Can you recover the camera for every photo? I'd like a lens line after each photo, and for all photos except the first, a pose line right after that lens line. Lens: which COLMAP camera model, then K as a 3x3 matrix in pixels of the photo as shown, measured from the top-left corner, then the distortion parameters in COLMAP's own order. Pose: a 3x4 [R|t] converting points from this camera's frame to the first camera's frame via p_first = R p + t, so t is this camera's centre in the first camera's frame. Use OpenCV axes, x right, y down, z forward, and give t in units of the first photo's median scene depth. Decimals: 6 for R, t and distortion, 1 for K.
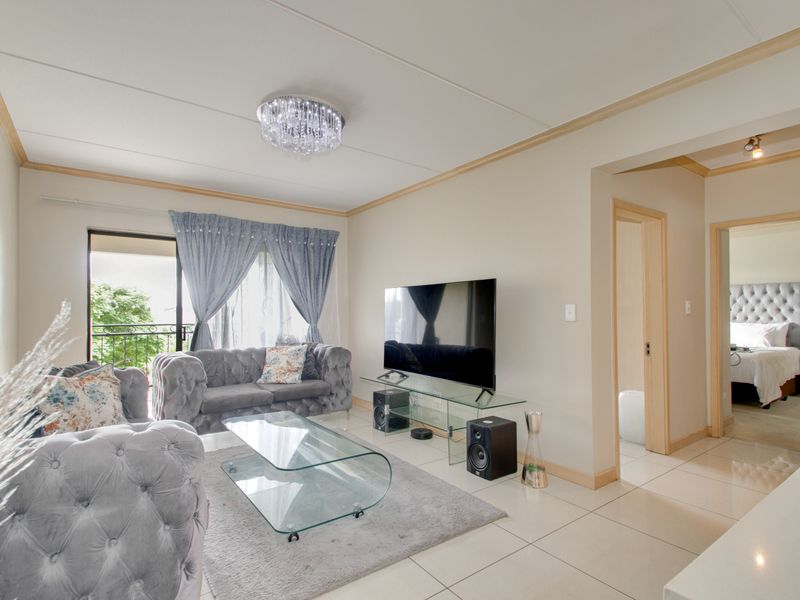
lens RADIAL K [[421.6, 0, 403.4], [0, 421.6, 306.9], [0, 0, 1]] dist [0.031614, -0.020837]
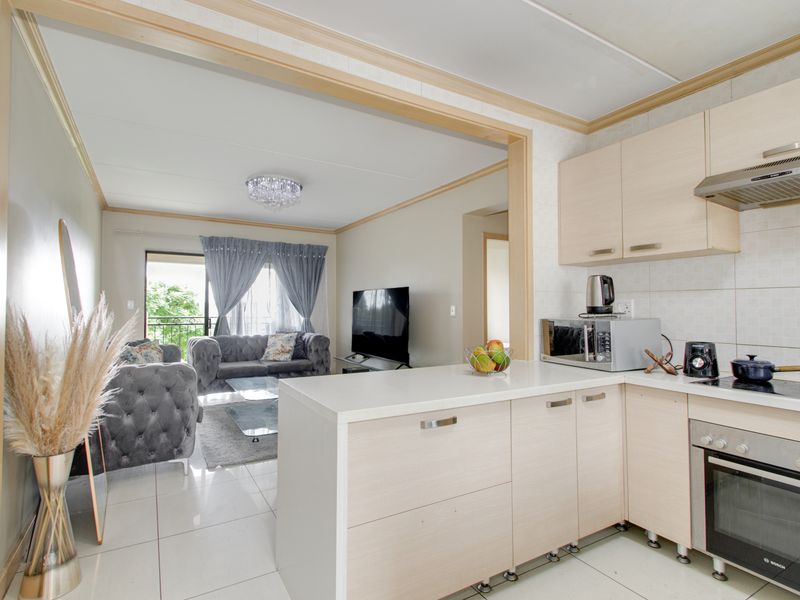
lens RADIAL K [[421.5, 0, 400.0], [0, 421.5, 300.0], [0, 0, 1]] dist [0.013218, -0.000318]
pose [[0.995390, 0.007109, -0.095647, 0.227706], [-0.007979, 0.999930, -0.008712, -0.006174], [0.095578, 0.009435, 0.995377, -0.305240]]
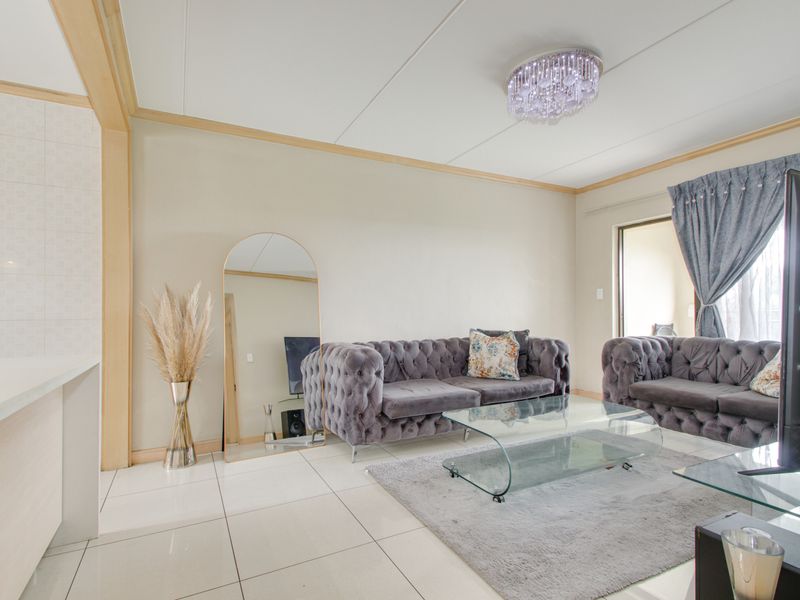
lens RADIAL K [[421.4, 0, 387.5], [0, 421.4, 318.0], [0, 0, 1]] dist [0.013590, -0.000681]
pose [[-0.202464, 0.021031, -0.979064, 0.484056], [0.019698, 0.999655, 0.017400, 0.034446], [0.979092, -0.015763, -0.202809, 0.538481]]
